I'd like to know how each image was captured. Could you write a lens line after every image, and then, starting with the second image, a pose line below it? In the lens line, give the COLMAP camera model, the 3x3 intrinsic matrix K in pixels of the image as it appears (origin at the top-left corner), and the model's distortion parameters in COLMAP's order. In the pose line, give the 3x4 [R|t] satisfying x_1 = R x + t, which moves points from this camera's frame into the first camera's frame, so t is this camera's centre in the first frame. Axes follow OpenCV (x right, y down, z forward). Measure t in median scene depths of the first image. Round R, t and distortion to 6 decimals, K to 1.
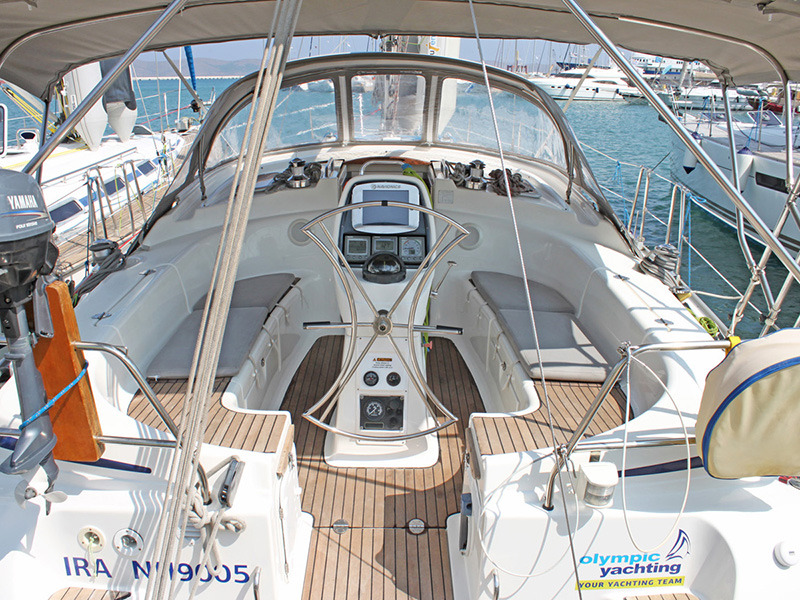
lens RADIAL K [[675.2, 0, 400.0], [0, 675.2, 300.0], [0, 0, 1]] dist [-0.163151, 0.107482]
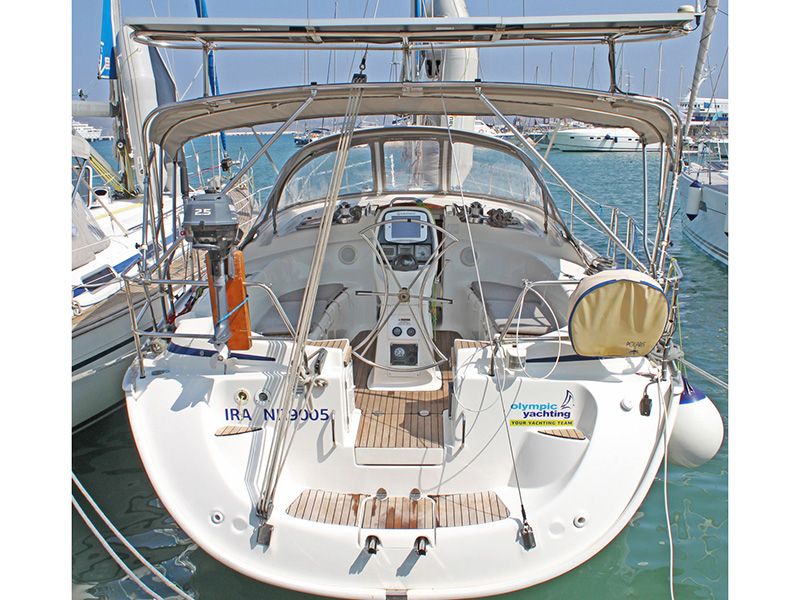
lens RADIAL K [[675.2, 0, 400.0], [0, 675.2, 300.0], [0, 0, 1]] dist [-0.163151, 0.107482]
pose [[0.998823, -0.008094, -0.047817, 0.040702], [0.004095, 0.996529, -0.083143, 0.174339], [0.048324, 0.082849, 0.995390, -0.596196]]
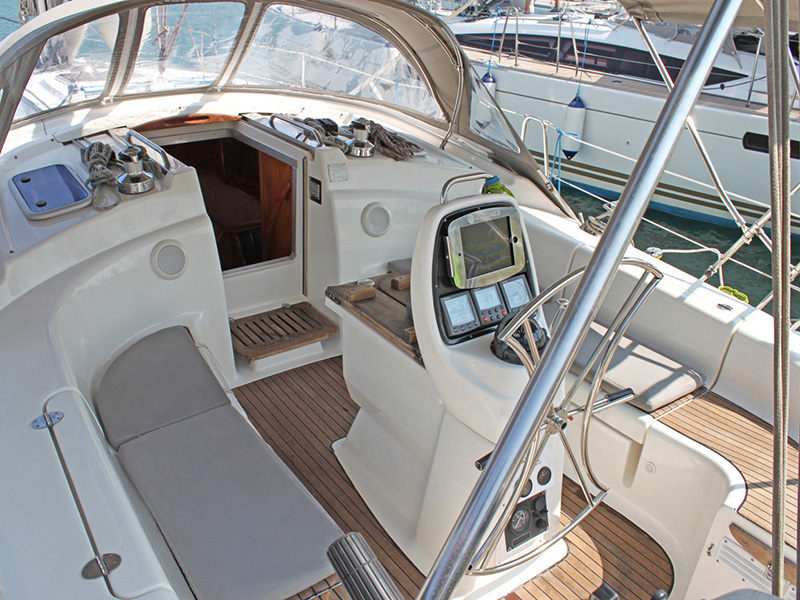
lens RADIAL K [[675.2, 0, 400.0], [0, 675.2, 300.0], [0, 0, 1]] dist [-0.163151, 0.107482]
pose [[0.862824, -0.224620, 0.452858, -0.431203], [0.157171, 0.970657, 0.181994, -0.231934], [-0.480449, -0.085853, 0.872810, 0.435819]]
